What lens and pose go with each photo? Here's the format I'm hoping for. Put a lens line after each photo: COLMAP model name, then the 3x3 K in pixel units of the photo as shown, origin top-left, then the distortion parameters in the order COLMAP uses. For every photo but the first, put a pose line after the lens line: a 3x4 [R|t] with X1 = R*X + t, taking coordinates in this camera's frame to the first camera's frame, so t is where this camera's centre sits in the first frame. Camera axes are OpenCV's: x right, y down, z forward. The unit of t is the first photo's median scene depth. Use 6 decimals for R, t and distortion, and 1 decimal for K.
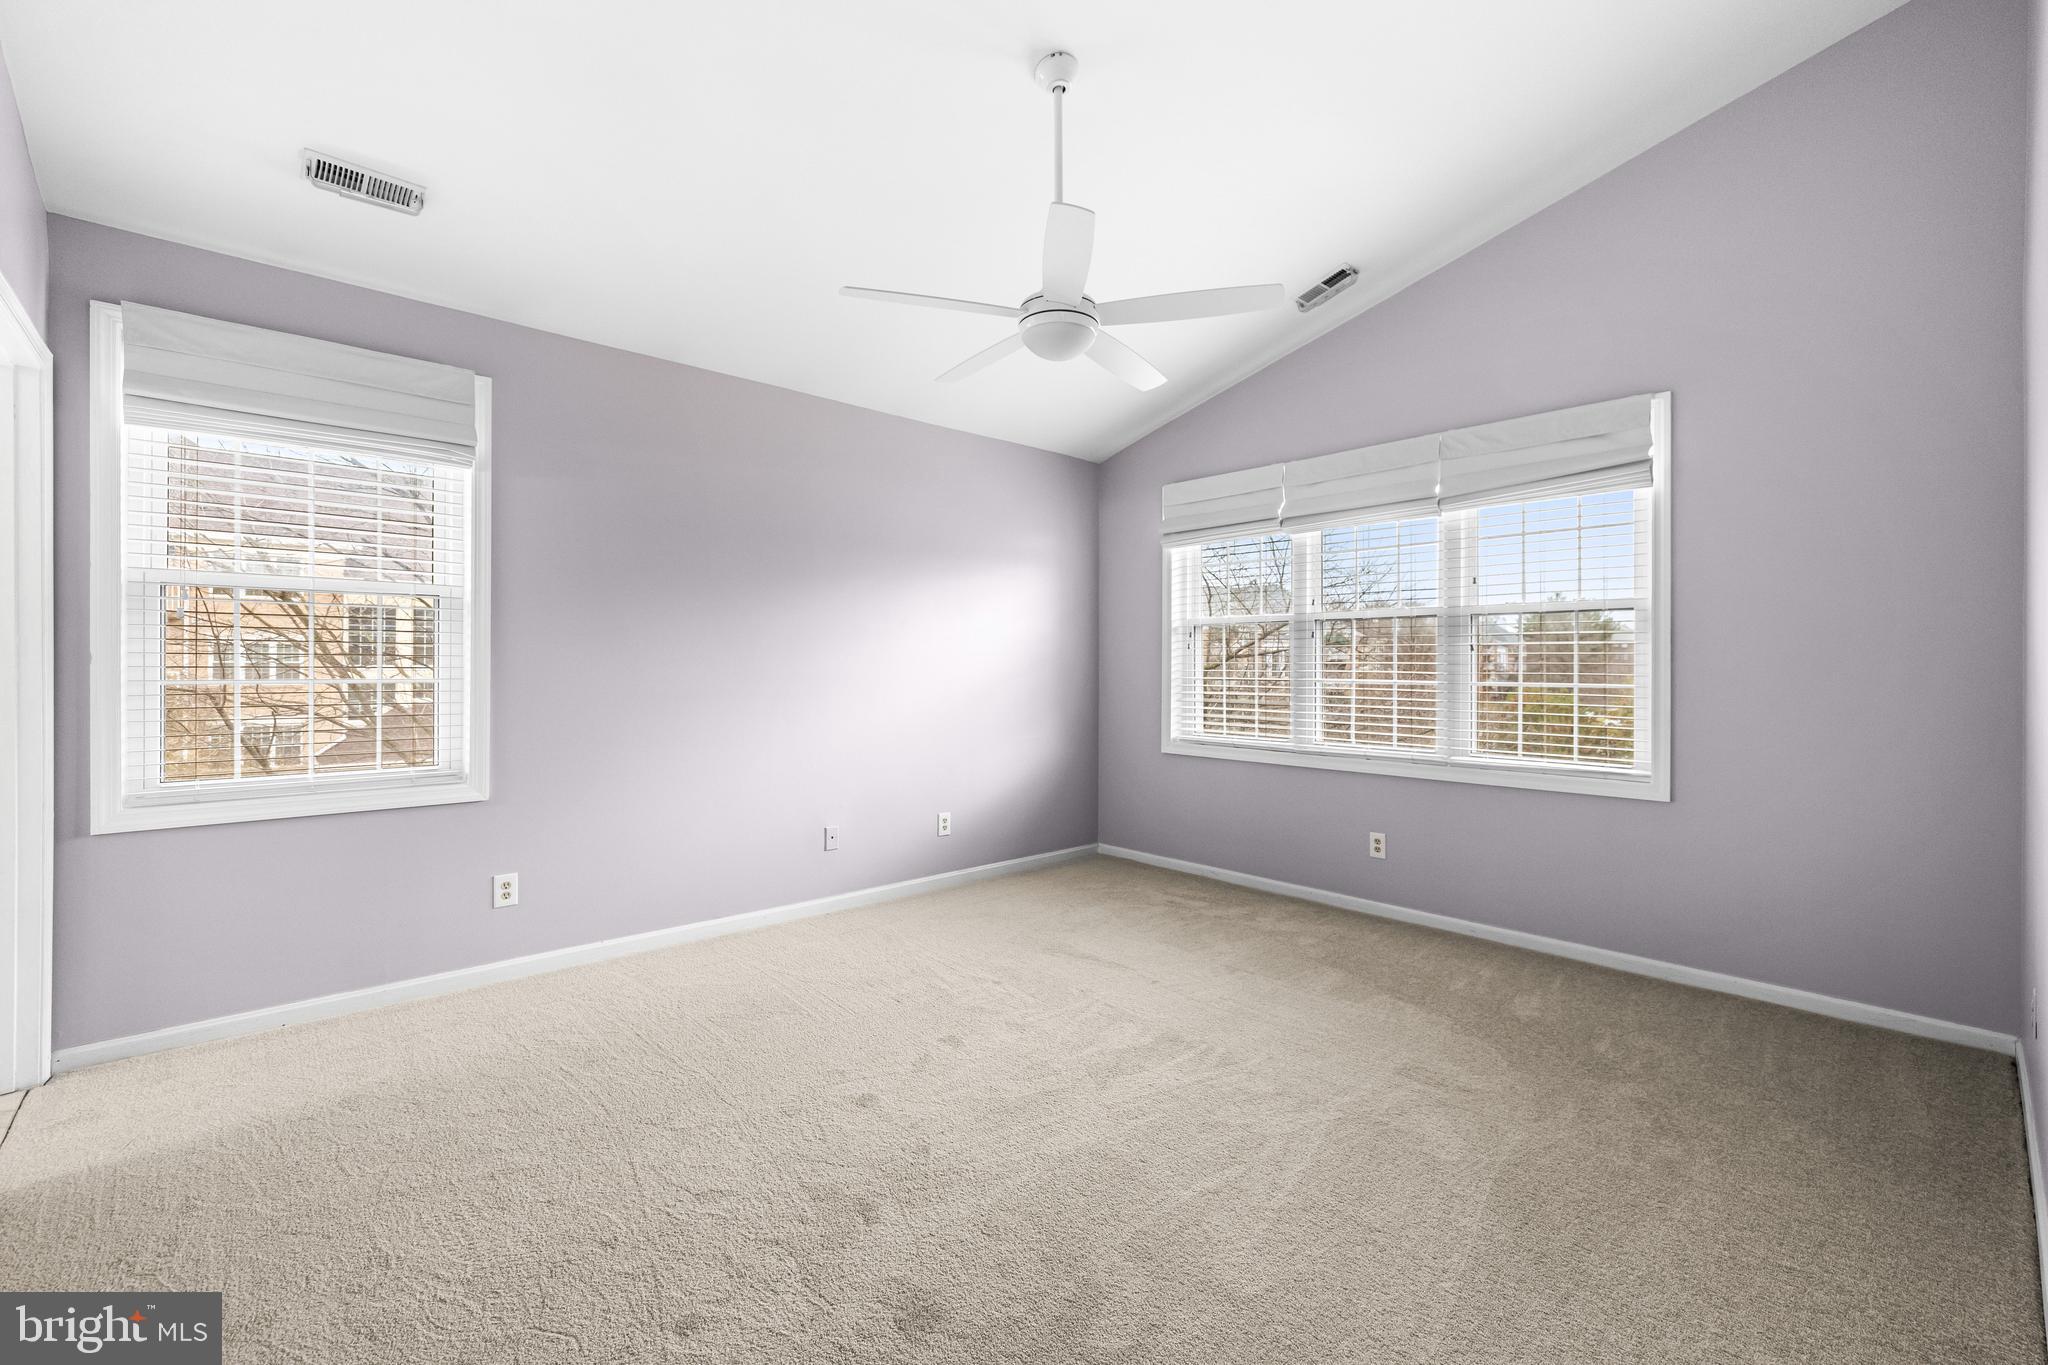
lens RADIAL K [[864.3, 0, 1019.0], [0, 864.3, 668.1], [0, 0, 1]] dist [0.000620, 0.000345]
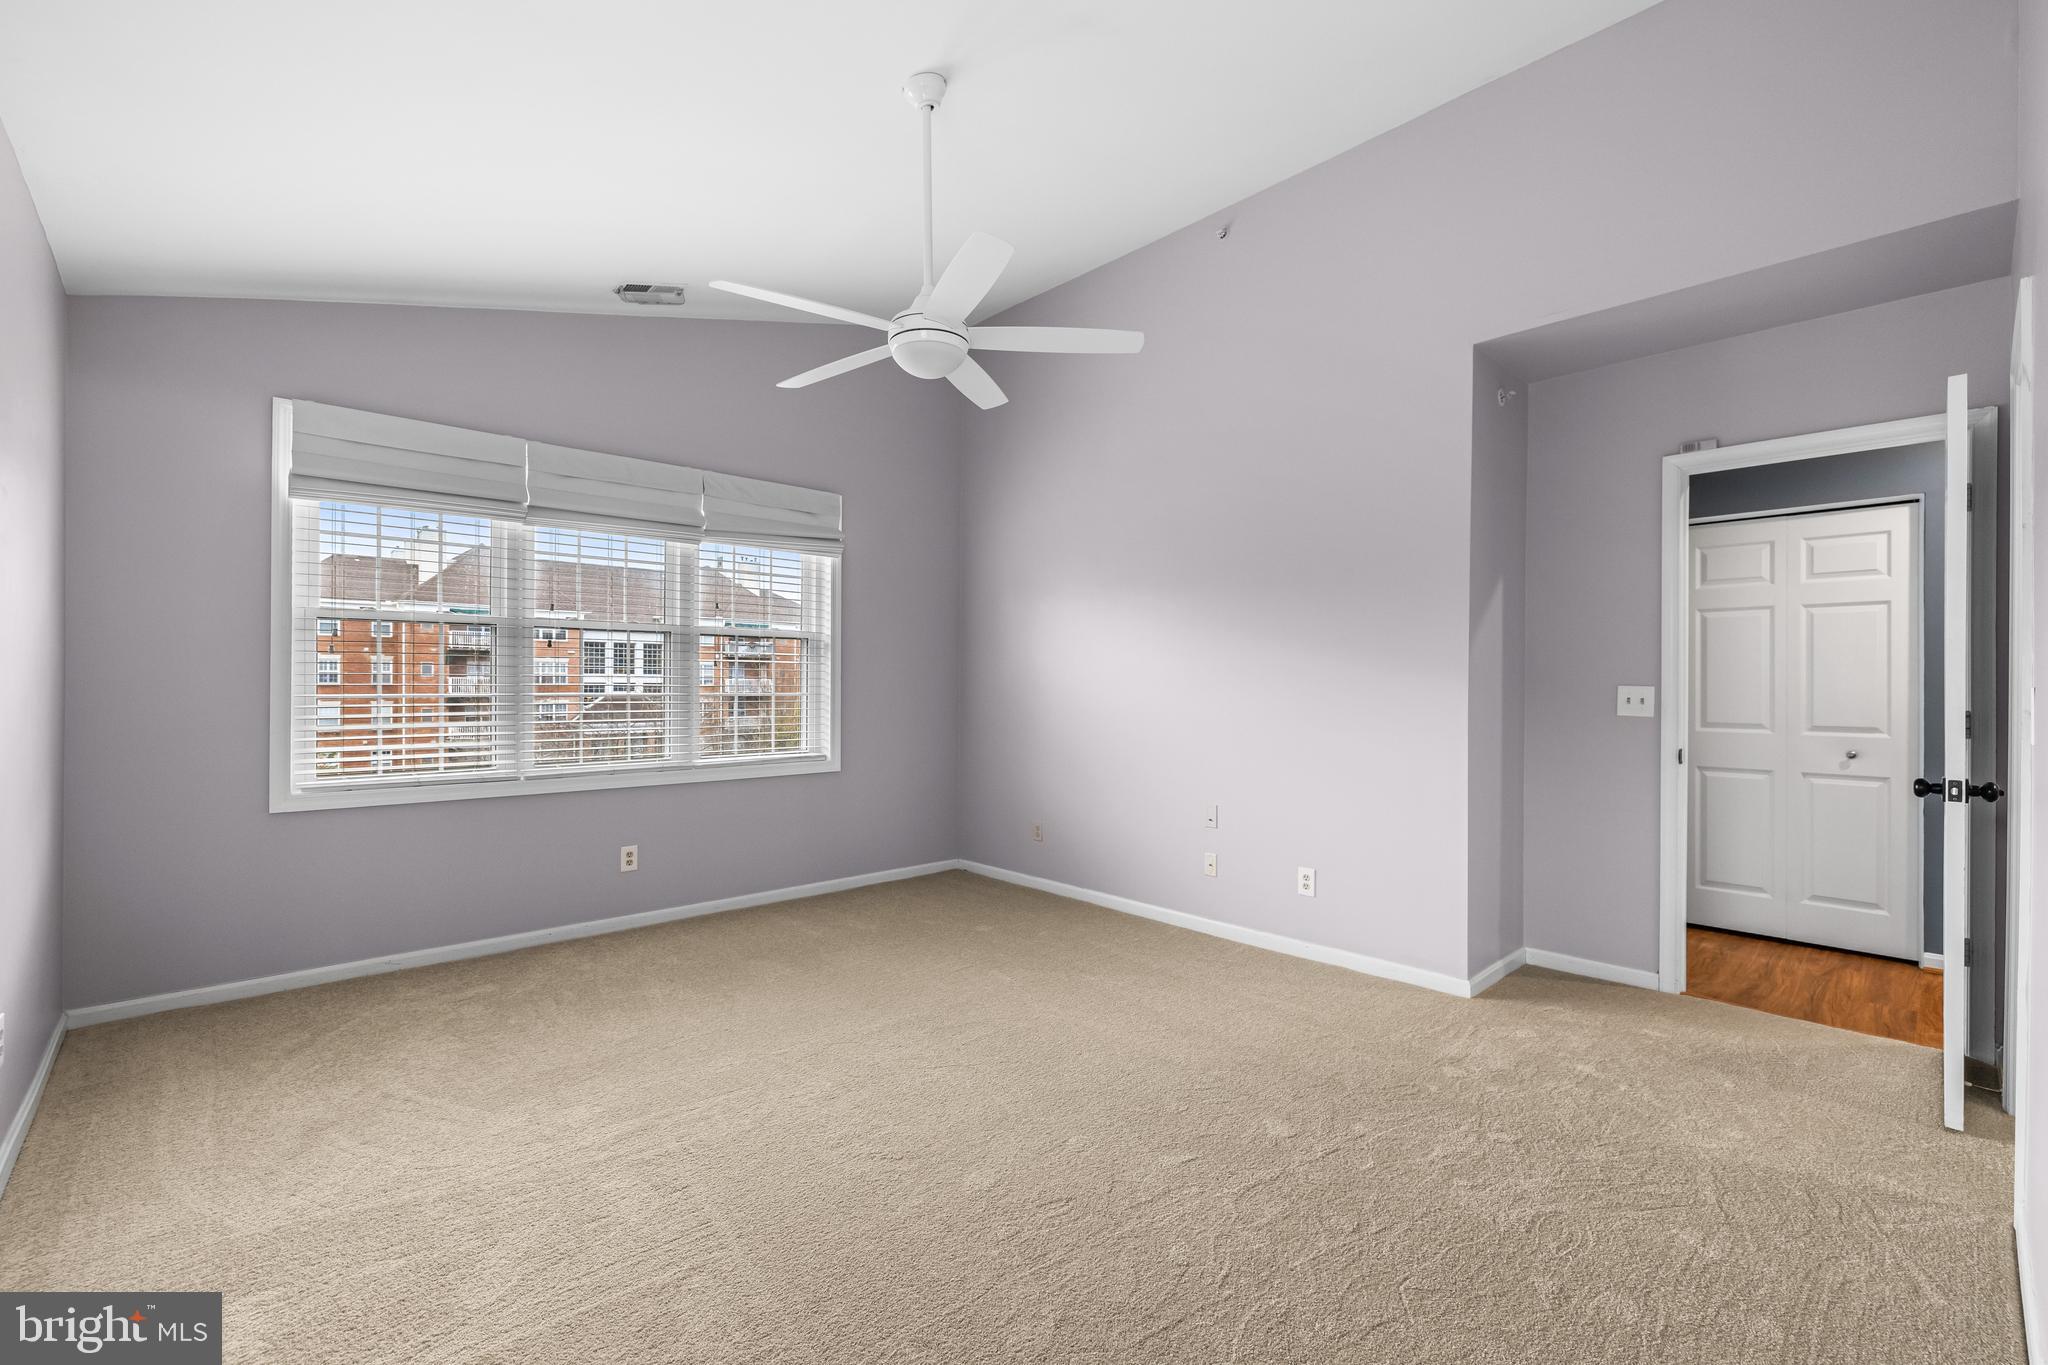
lens RADIAL K [[864.8, 0, 1024.0], [0, 864.8, 682.5], [0, 0, 1]] dist [-0.001058, -0.000129]
pose [[-0.022656, -0.002143, 0.999741, -0.598135], [-0.002697, 0.999994, 0.002082, -0.001768], [-0.999740, -0.002650, -0.022662, 0.571949]]
